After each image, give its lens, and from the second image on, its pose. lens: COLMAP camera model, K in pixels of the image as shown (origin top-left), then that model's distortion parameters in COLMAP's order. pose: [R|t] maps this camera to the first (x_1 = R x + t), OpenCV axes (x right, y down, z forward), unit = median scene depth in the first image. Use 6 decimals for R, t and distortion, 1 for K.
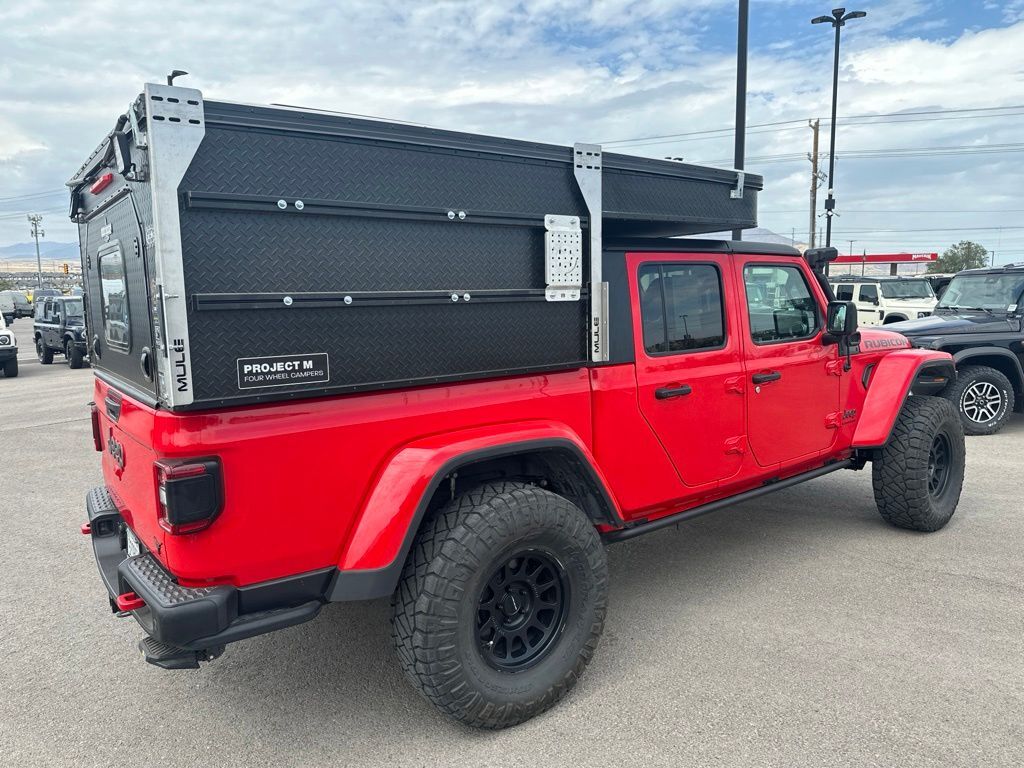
lens RADIAL K [[716.7, 0, 535.8], [0, 716.7, 394.6], [0, 0, 1]] dist [0.036117, -0.051498]
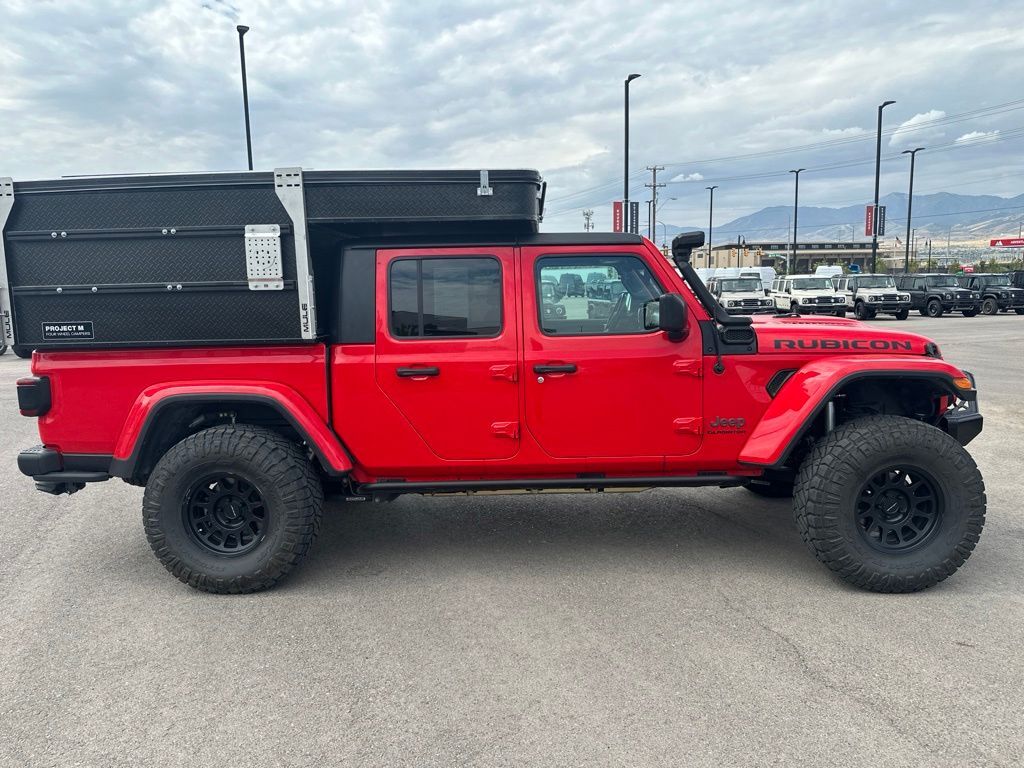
lens RADIAL K [[716.7, 0, 507.8], [0, 716.7, 391.7], [0, 0, 1]] dist [0.036117, -0.051498]
pose [[0.769759, 0.096361, -0.631019, 1.231576], [-0.082410, 0.995269, 0.051454, -0.050237], [0.632992, 0.012395, 0.774059, 0.265687]]
